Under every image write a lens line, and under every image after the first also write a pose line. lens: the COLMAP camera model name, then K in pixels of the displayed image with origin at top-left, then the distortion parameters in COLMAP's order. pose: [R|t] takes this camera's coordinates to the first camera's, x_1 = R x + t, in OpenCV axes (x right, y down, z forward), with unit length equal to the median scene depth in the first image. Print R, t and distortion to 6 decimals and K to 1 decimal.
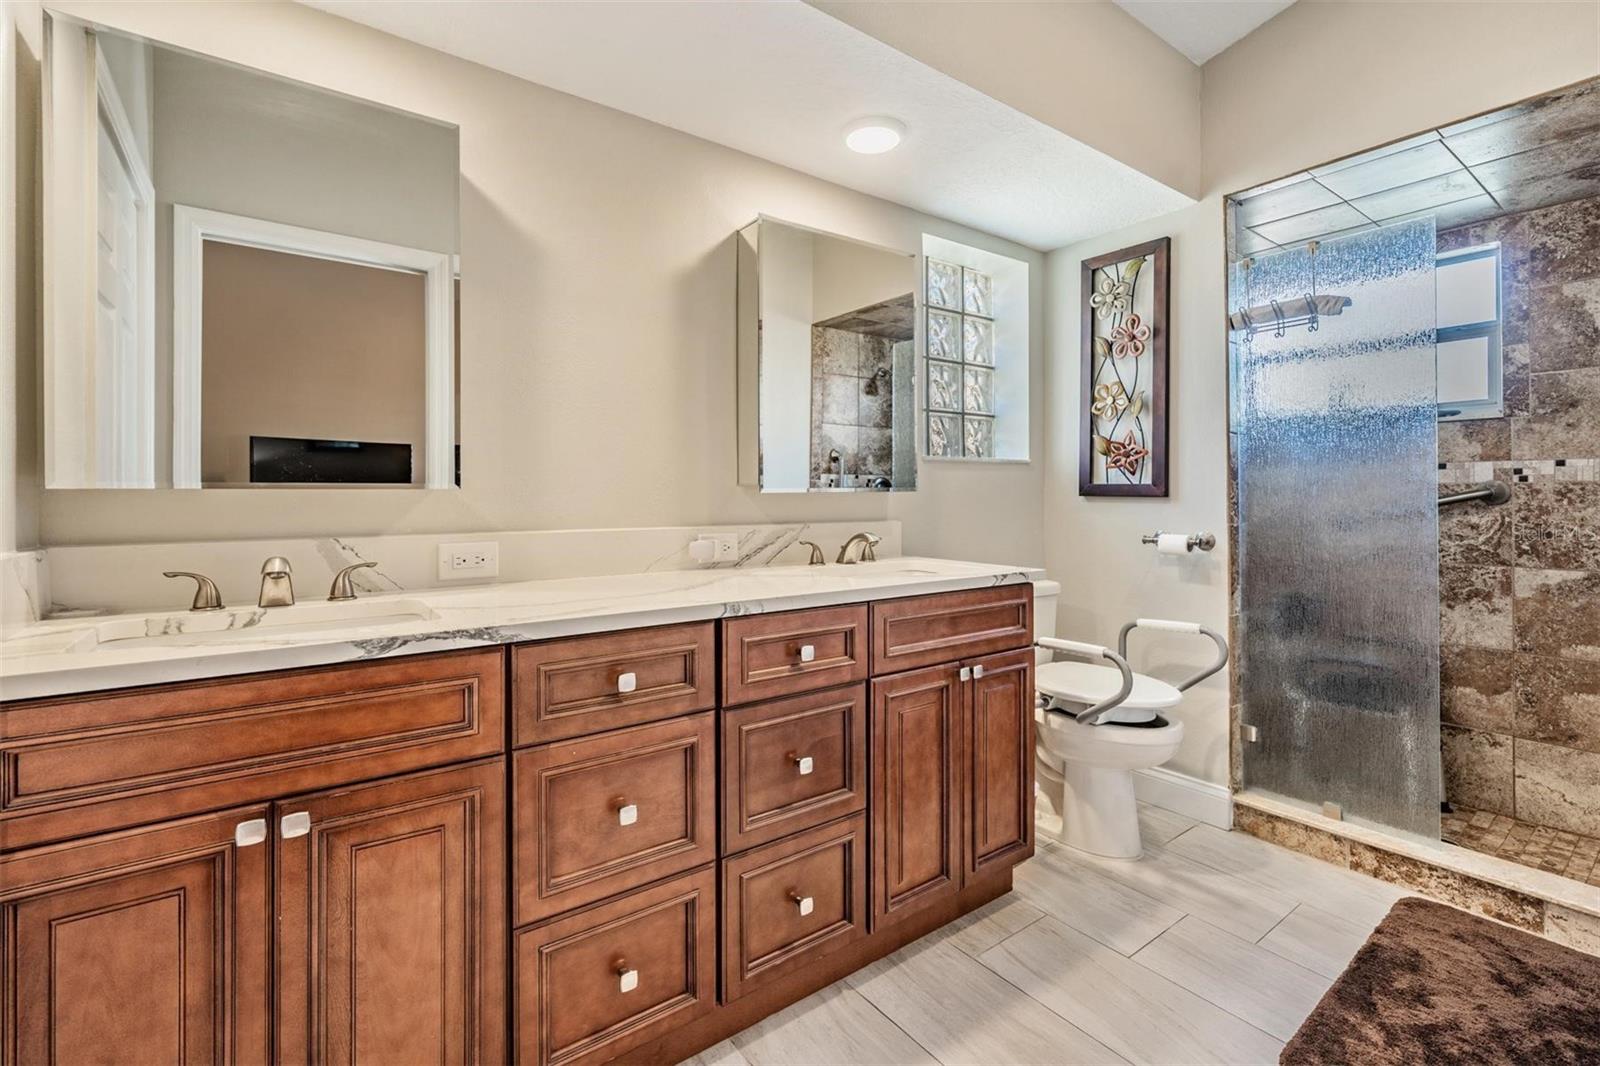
lens RADIAL K [[727.5, 0, 793.5], [0, 727.5, 501.2], [0, 0, 1]] dist [-0.000008, -0.000267]
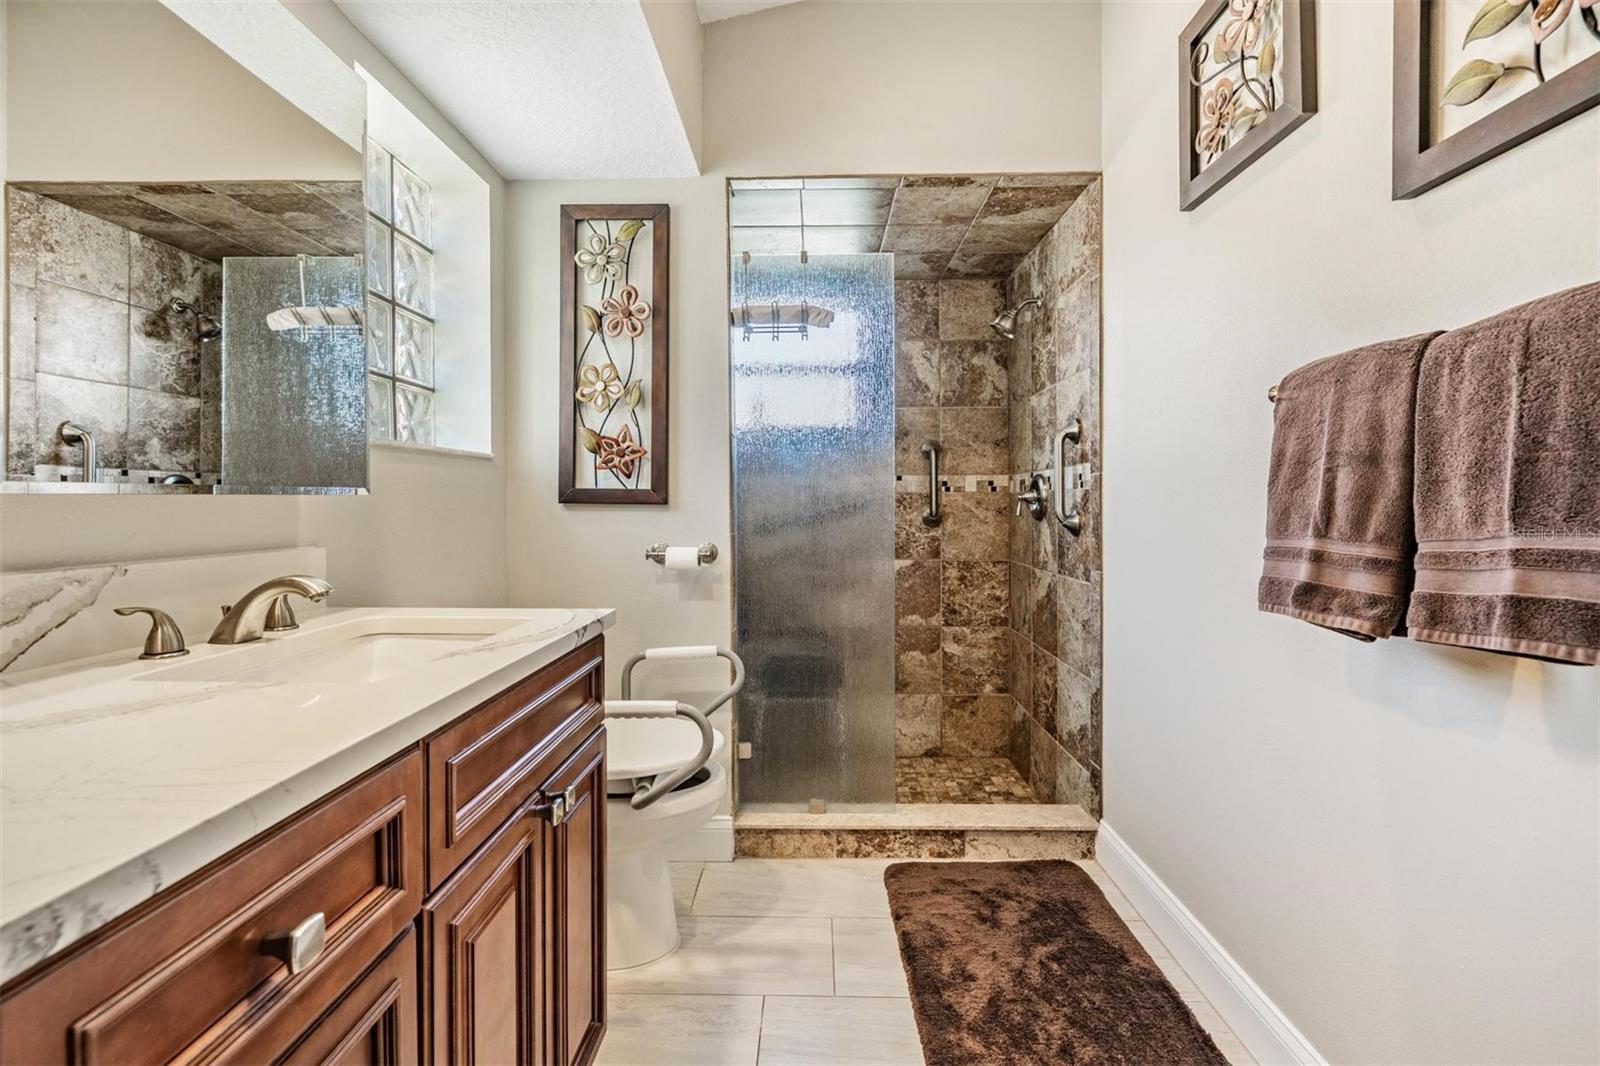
lens RADIAL K [[709.7, 0, 804.3], [0, 709.7, 512.1], [0, 0, 1]] dist [-0.000682, -0.000860]
pose [[0.607081, -0.010000, 0.794577, -0.065290], [0.007294, 0.999949, 0.007012, -0.001243], [-0.794606, 0.001539, 0.607123, 0.368189]]
